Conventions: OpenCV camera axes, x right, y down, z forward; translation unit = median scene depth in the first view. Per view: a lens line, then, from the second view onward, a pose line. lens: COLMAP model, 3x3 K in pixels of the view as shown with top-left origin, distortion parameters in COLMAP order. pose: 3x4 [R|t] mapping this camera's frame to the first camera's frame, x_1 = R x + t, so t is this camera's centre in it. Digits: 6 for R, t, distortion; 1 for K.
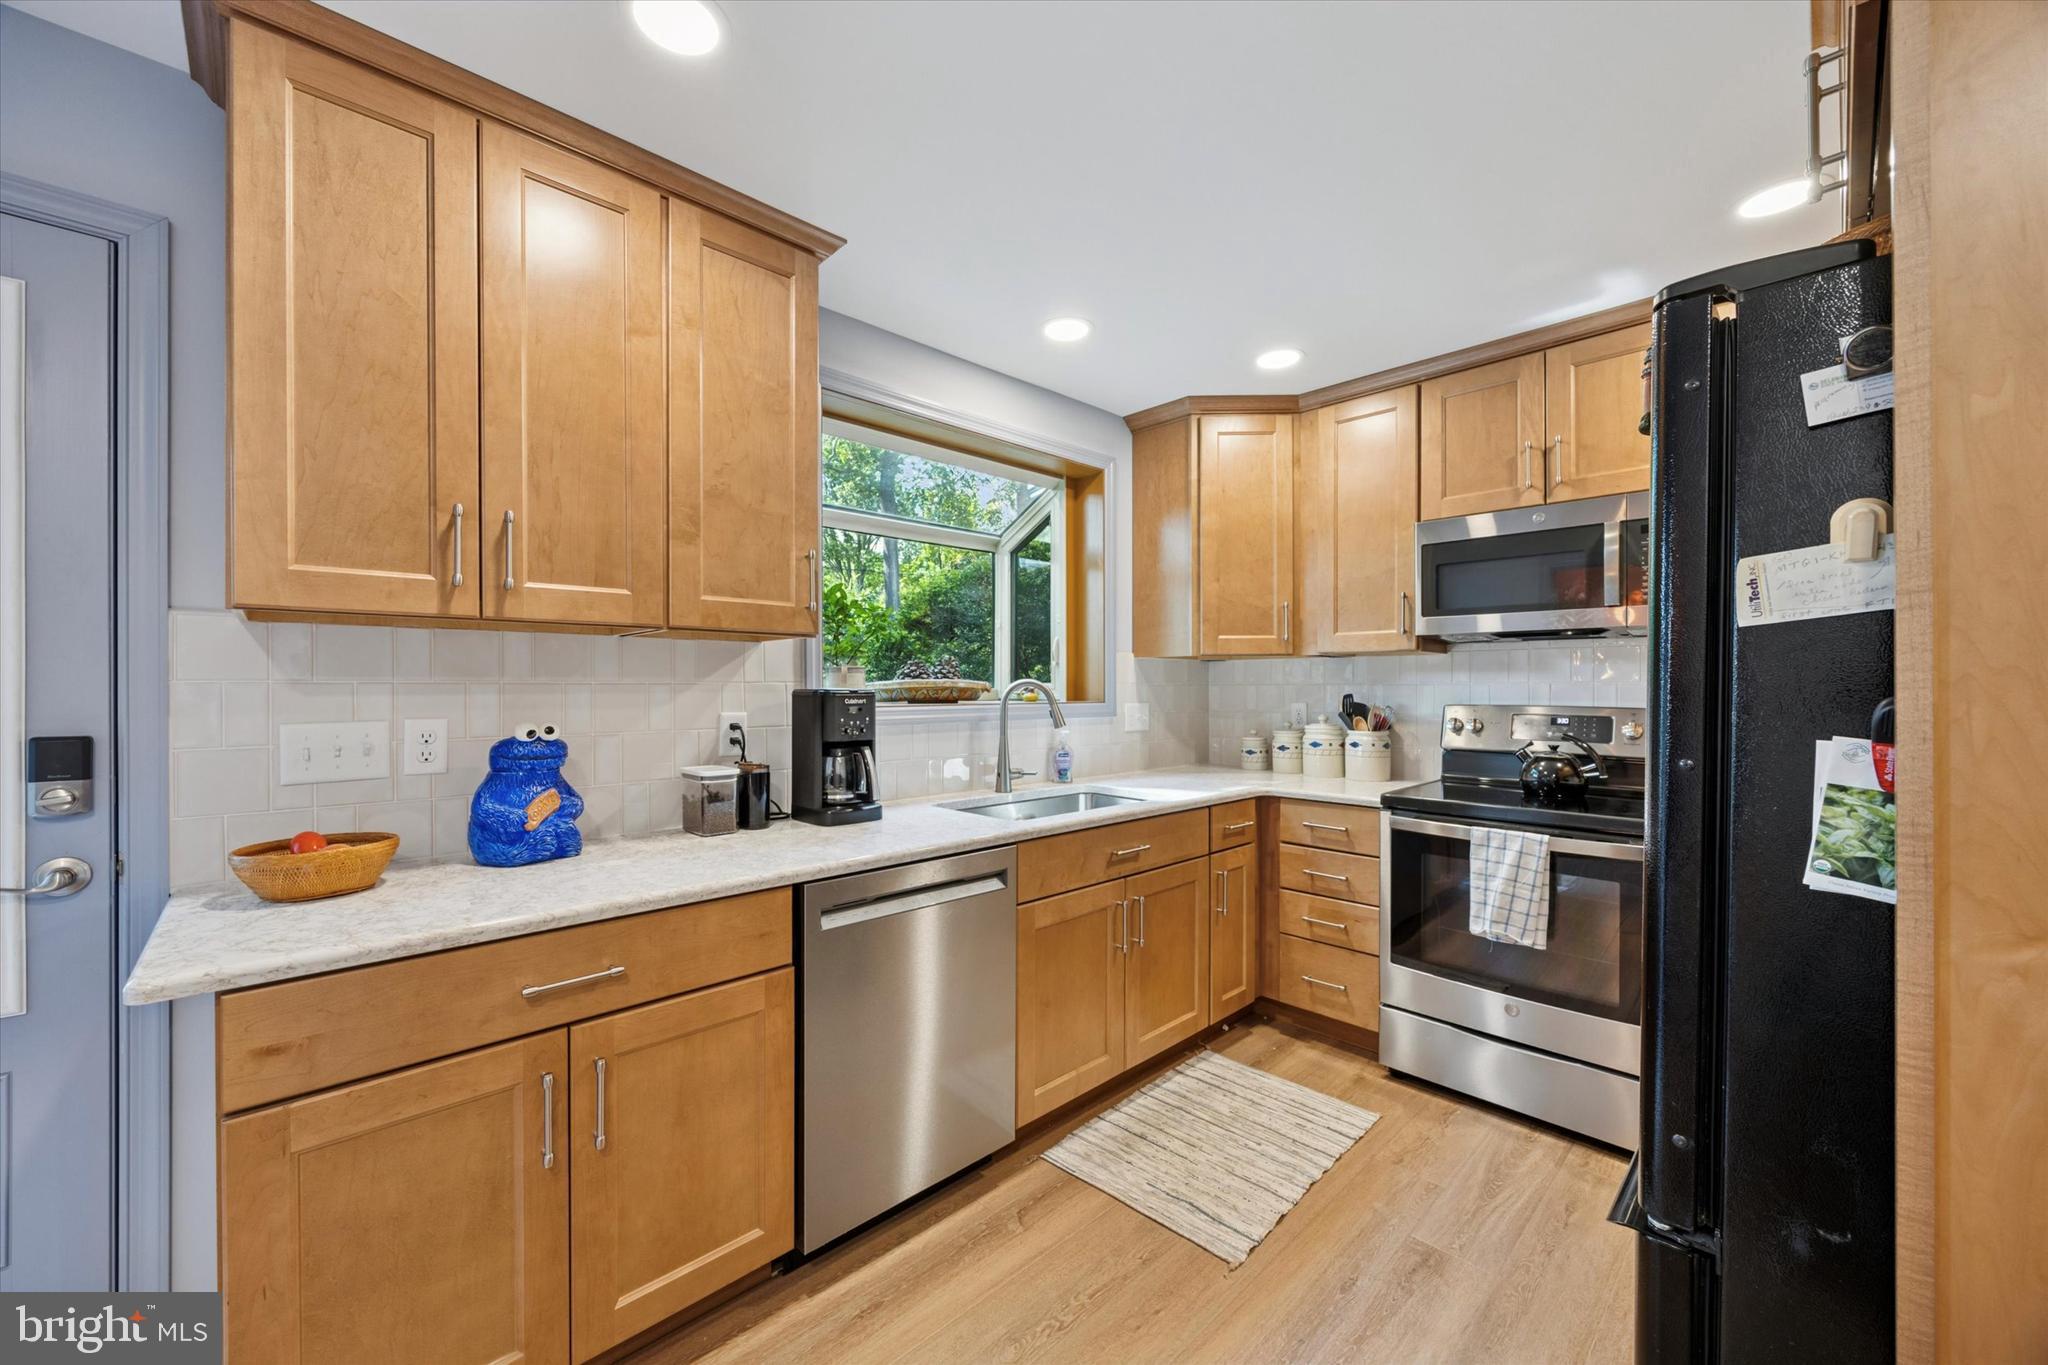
lens RADIAL K [[790.8, 0, 1022.6], [0, 790.8, 680.4], [0, 0, 1]] dist [0.000806, 0.000217]
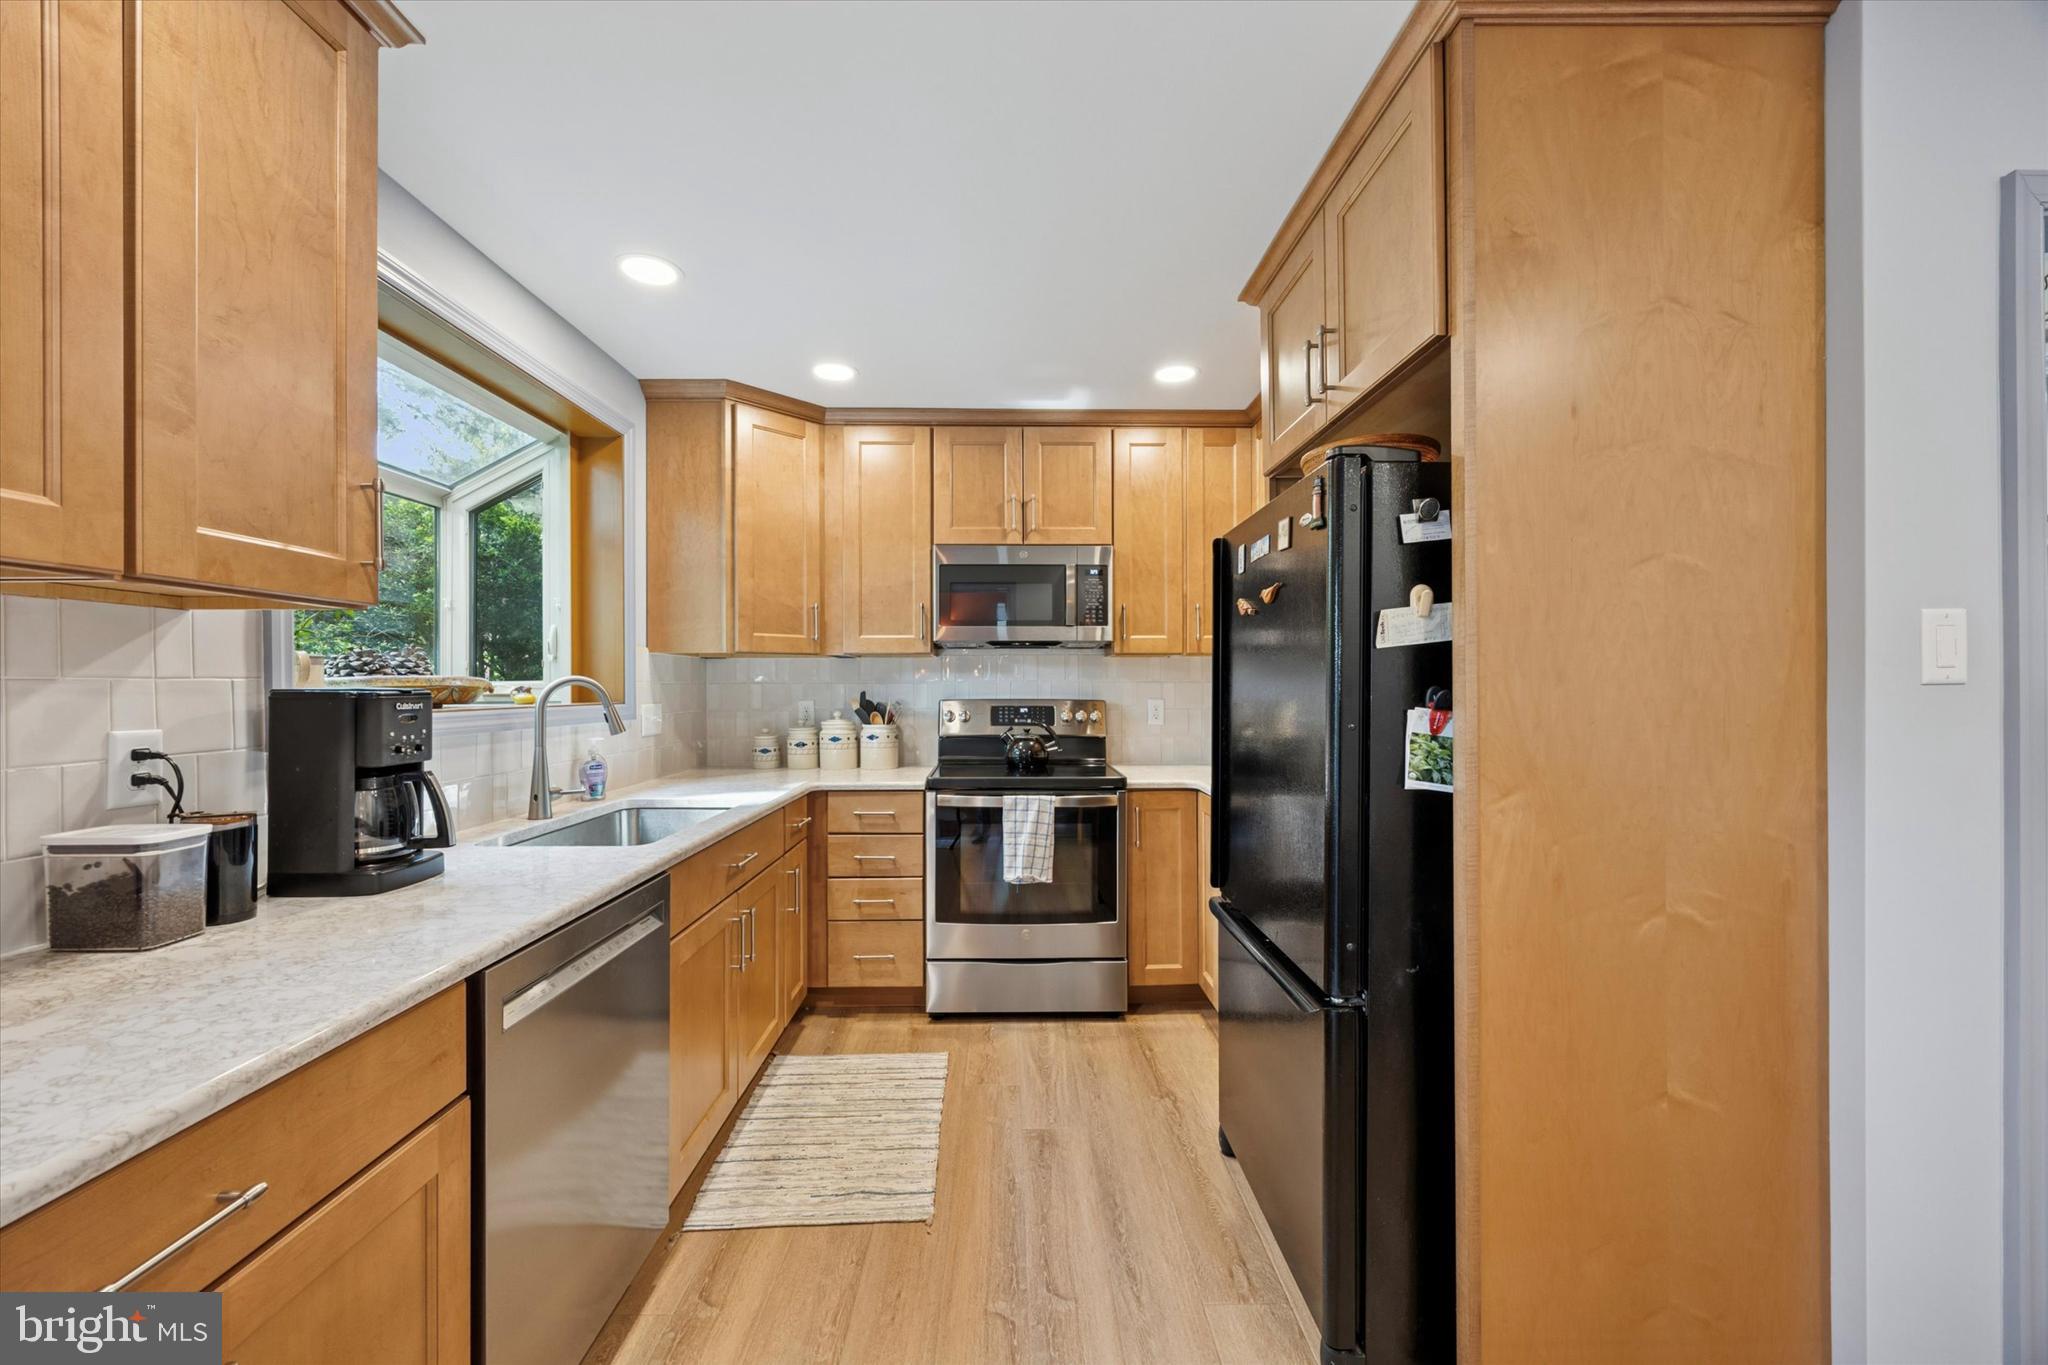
lens RADIAL K [[788.6, 0, 1020.8], [0, 788.6, 675.8], [0, 0, 1]] dist [-0.003154, -0.000222]
pose [[0.675216, 0.006719, 0.737589, -0.308422], [-0.002484, 0.999974, -0.006835, 0.002927], [-0.737616, 0.002783, 0.675215, 0.126083]]
